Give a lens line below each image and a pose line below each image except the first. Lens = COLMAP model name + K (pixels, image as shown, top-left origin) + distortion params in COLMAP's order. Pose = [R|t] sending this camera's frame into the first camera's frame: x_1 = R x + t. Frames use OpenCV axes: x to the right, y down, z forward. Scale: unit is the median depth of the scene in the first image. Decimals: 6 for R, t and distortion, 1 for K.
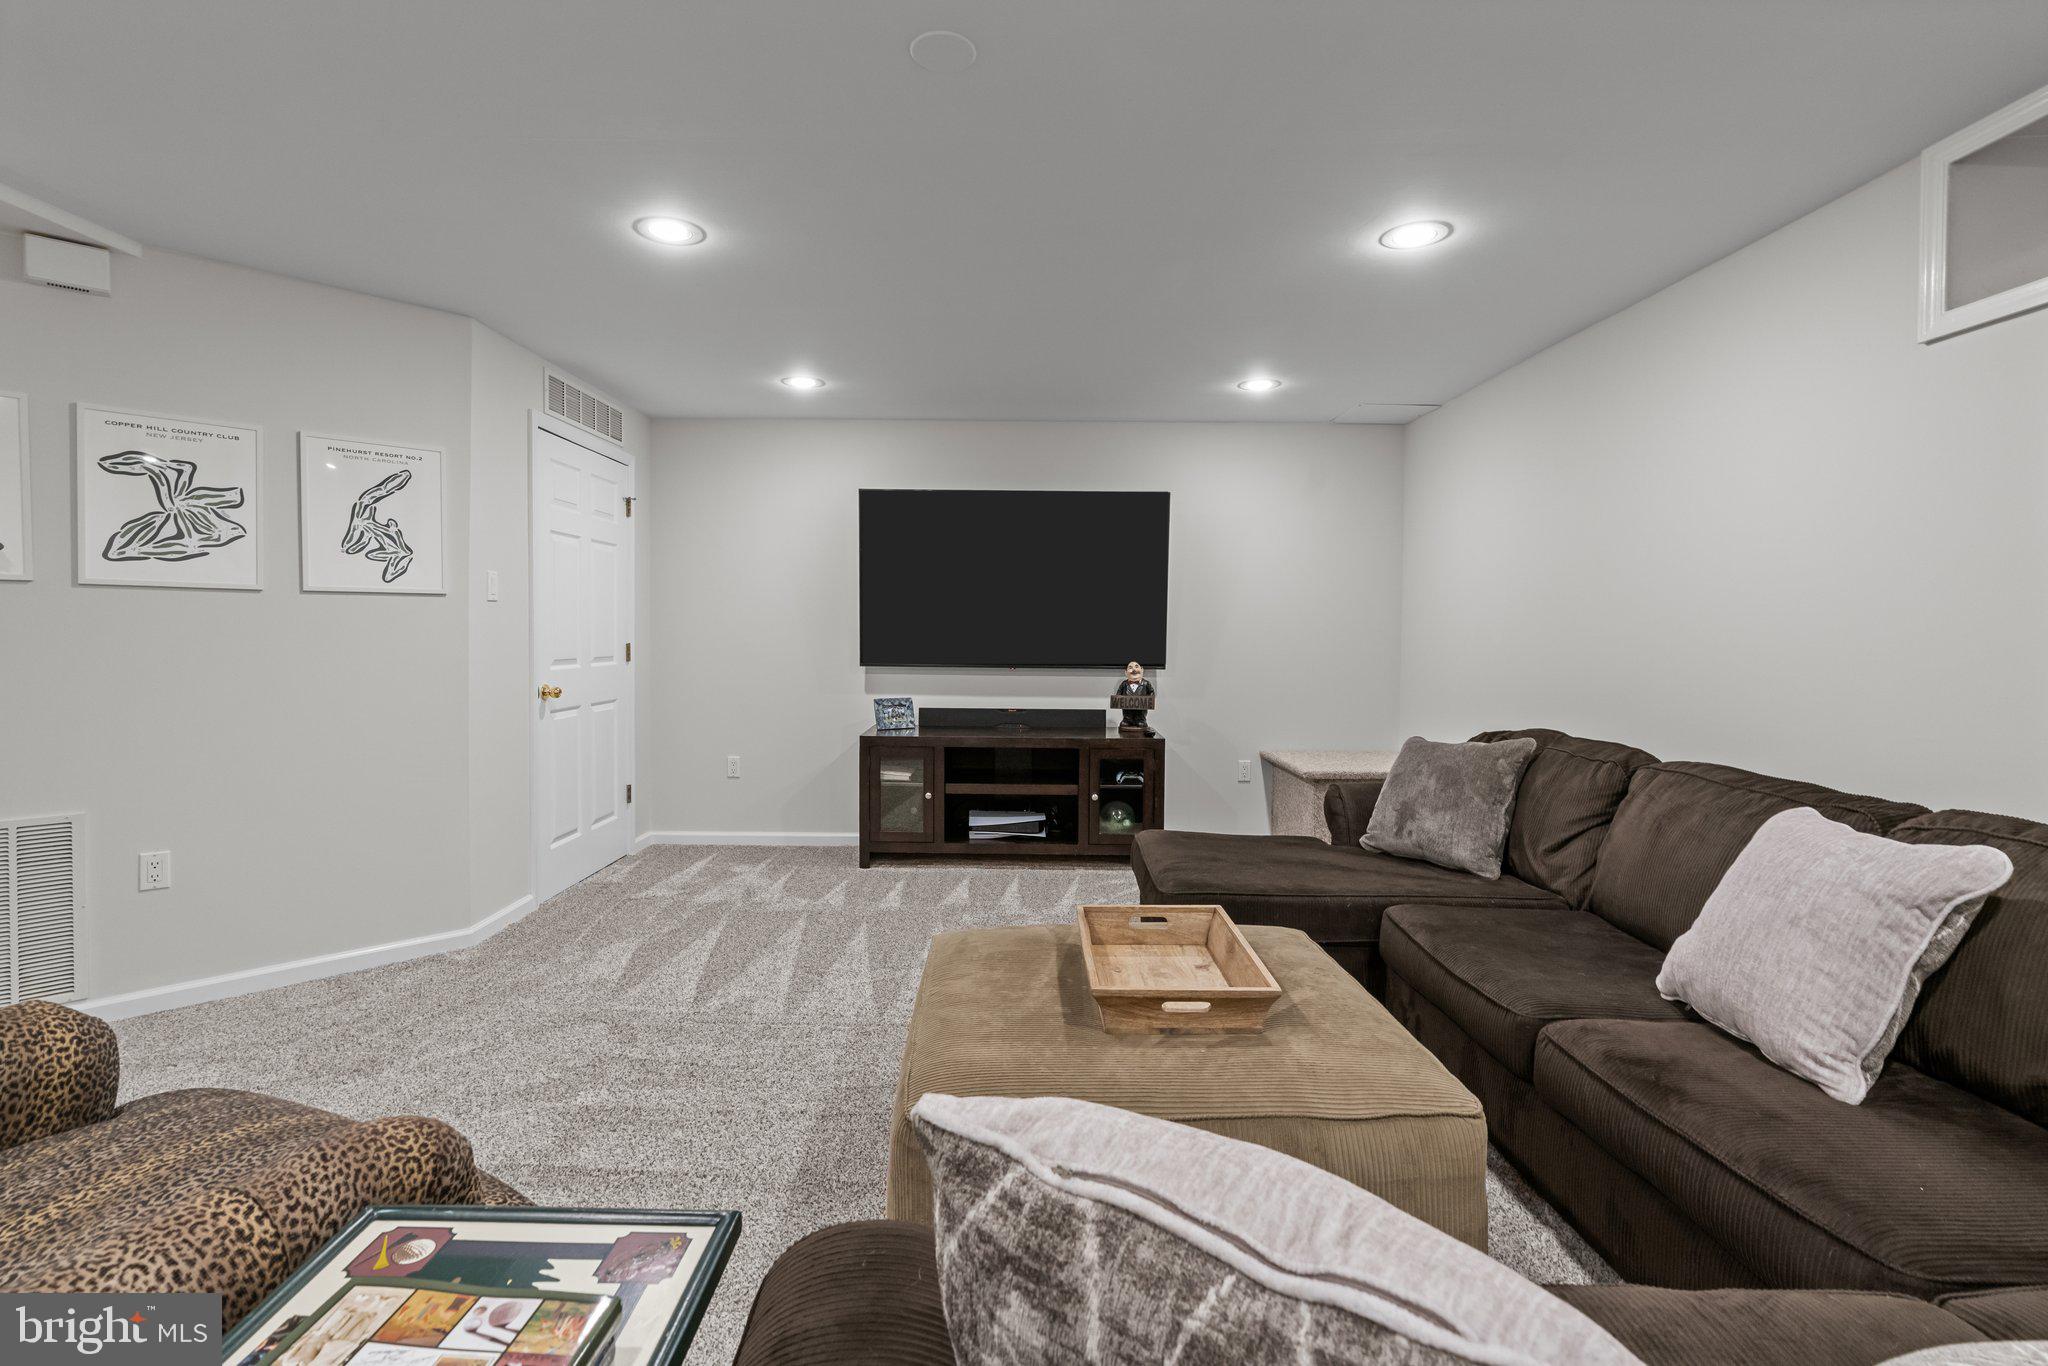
lens RADIAL K [[928.1, 0, 1016.7], [0, 928.1, 654.8], [0, 0, 1]] dist [-0.008813, 0.001197]
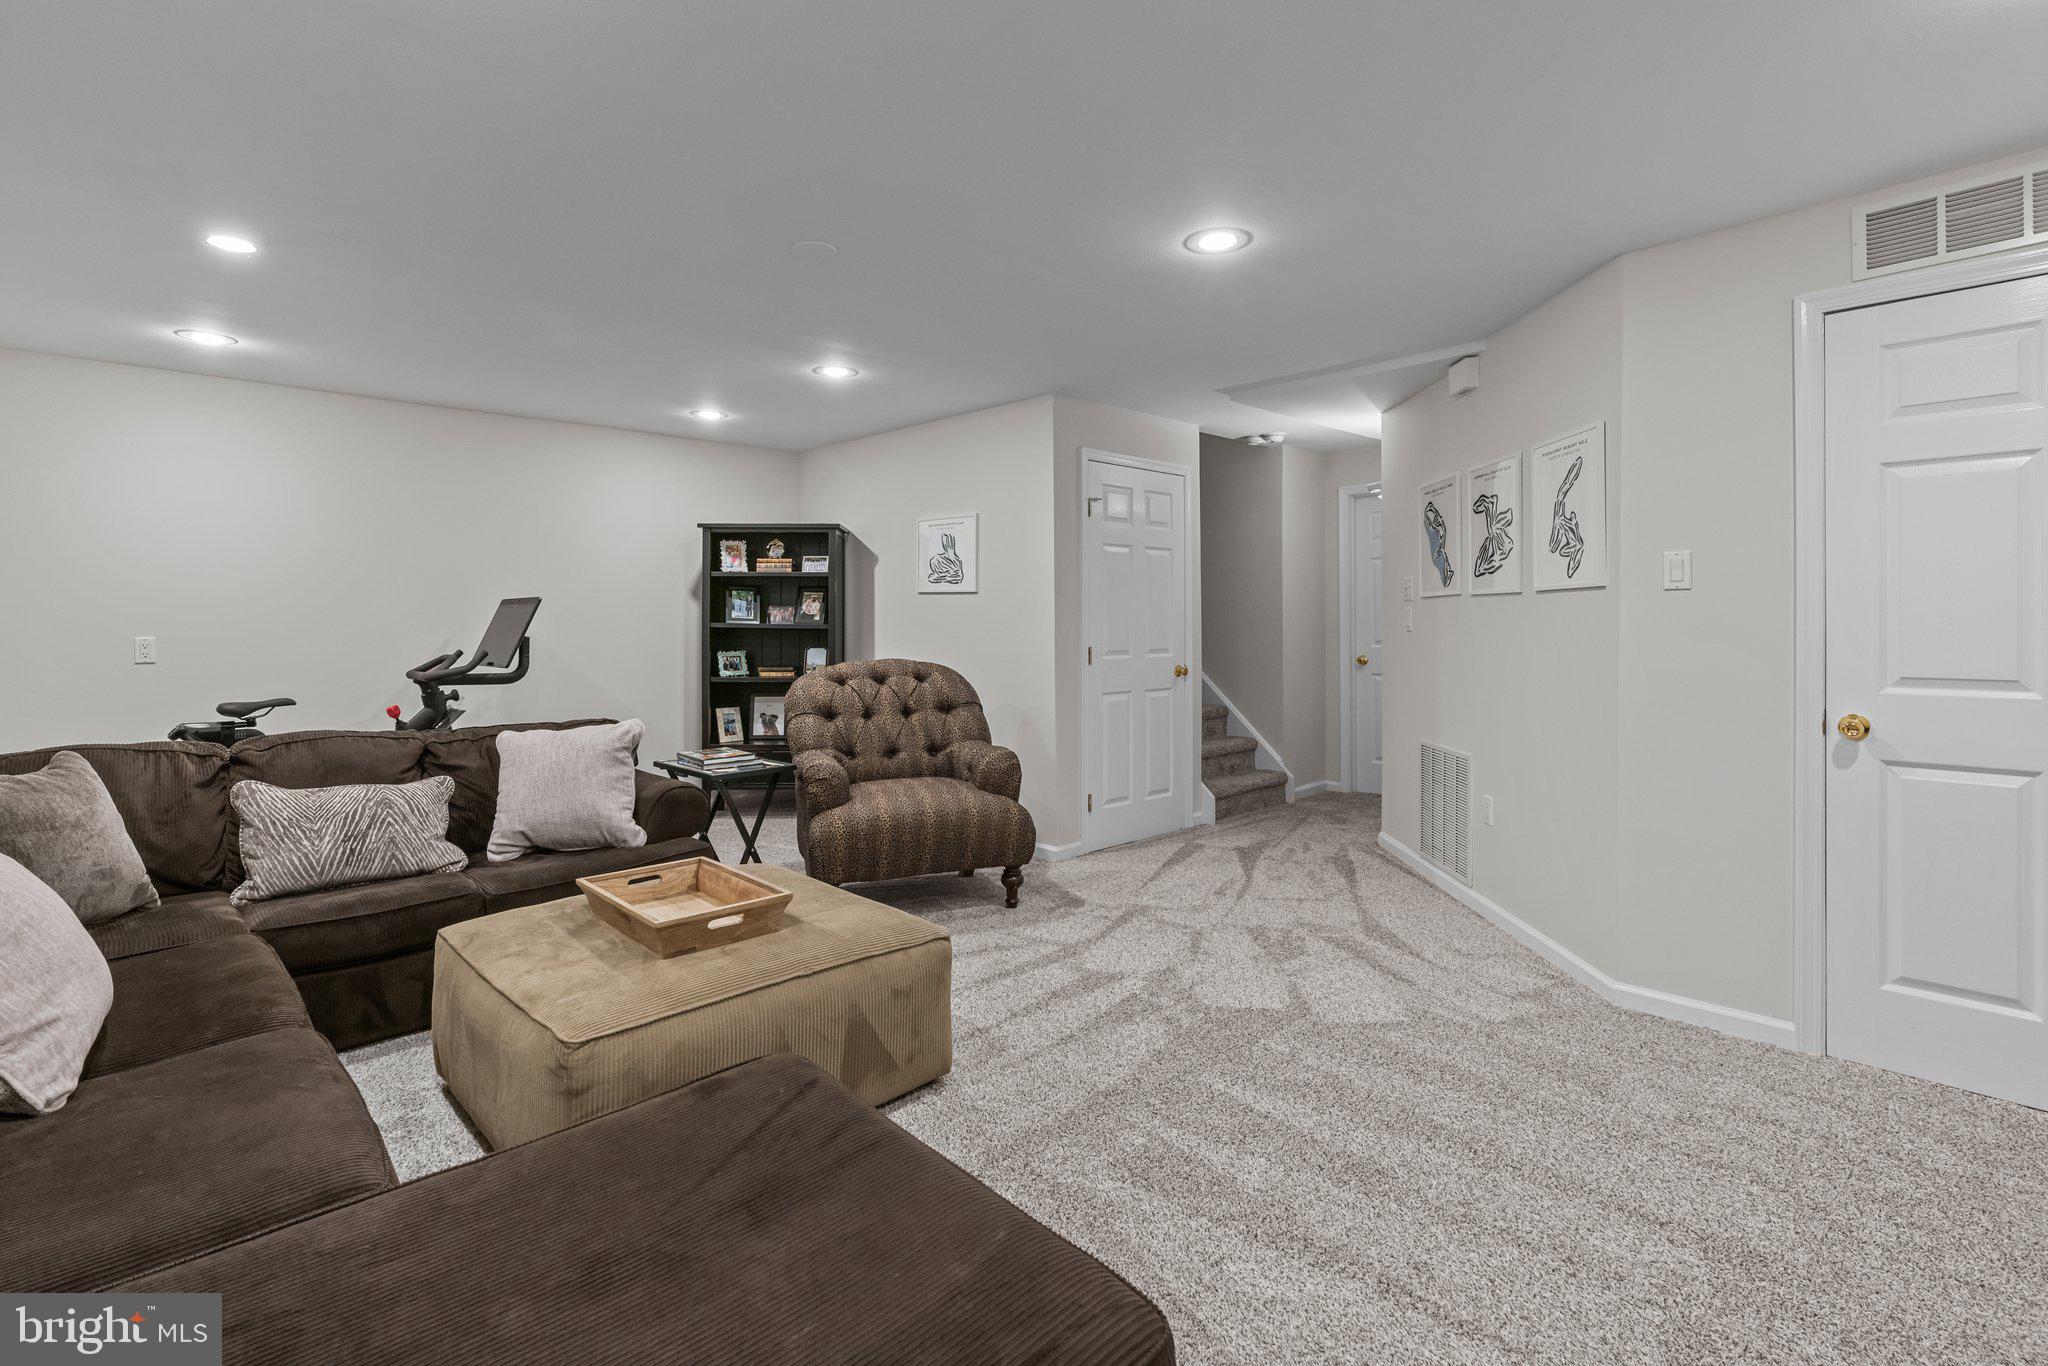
lens RADIAL K [[951.3, 0, 1031.4], [0, 951.3, 621.4], [0, 0, 1]] dist [-0.012665, 0.000617]
pose [[-0.721625, -0.002500, -0.692279, 0.311597], [-0.017016, 0.999755, 0.014127, -0.028014], [0.692075, 0.021974, -0.721491, 0.999701]]
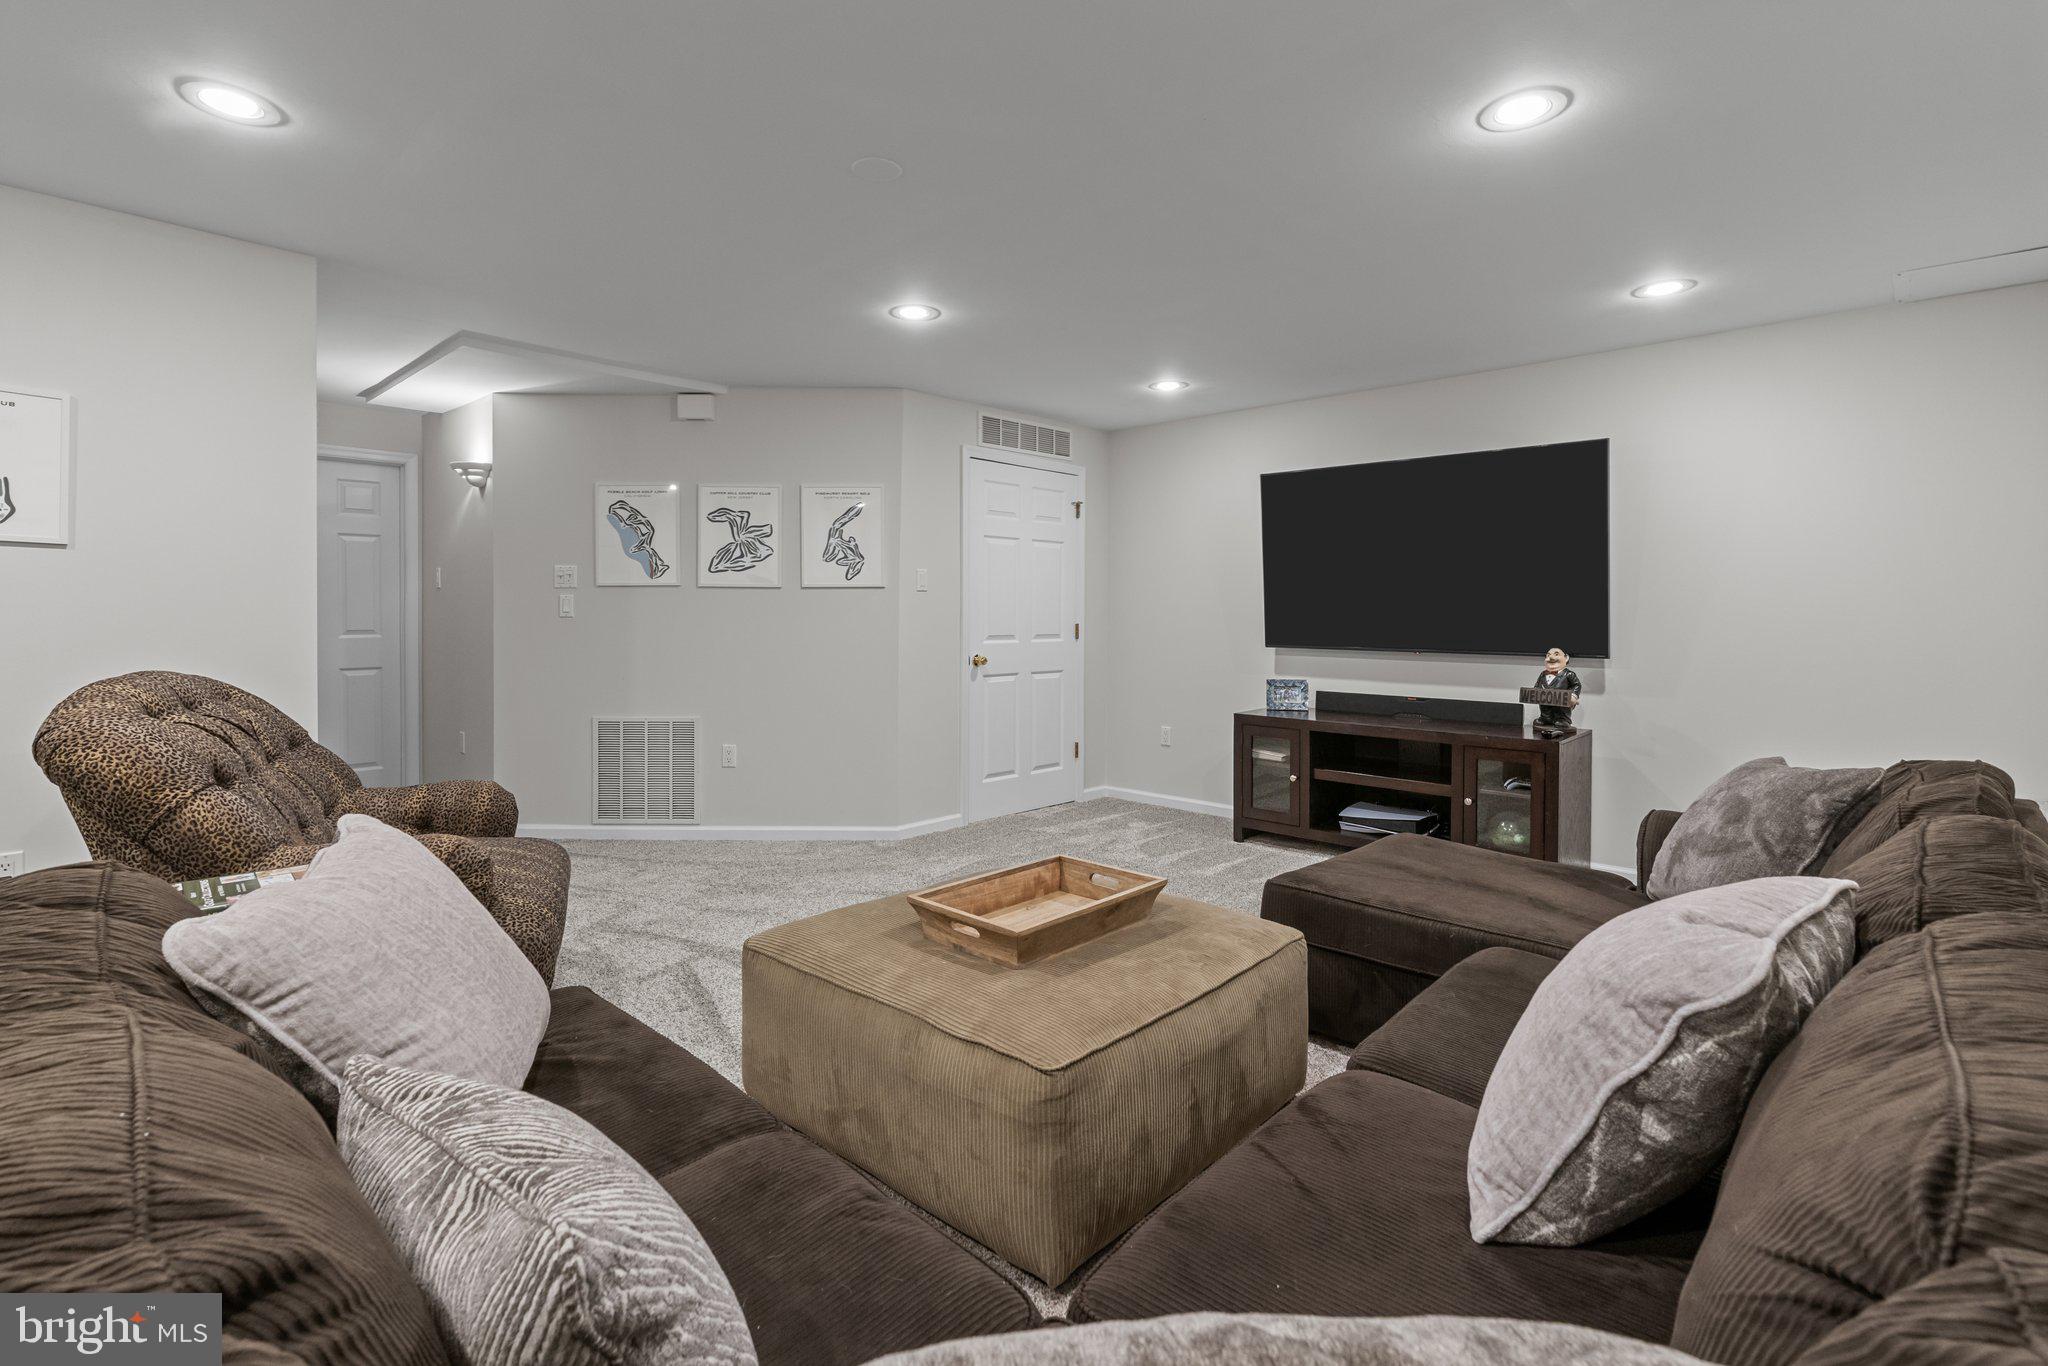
lens RADIAL K [[951.3, 0, 1031.4], [0, 951.3, 621.4], [0, 0, 1]] dist [-0.012665, 0.000617]
pose [[0.729623, 0.001575, -0.683848, 0.427706], [-0.015529, 0.999778, -0.014267, 0.003348], [0.683673, 0.021029, 0.729485, 0.072083]]
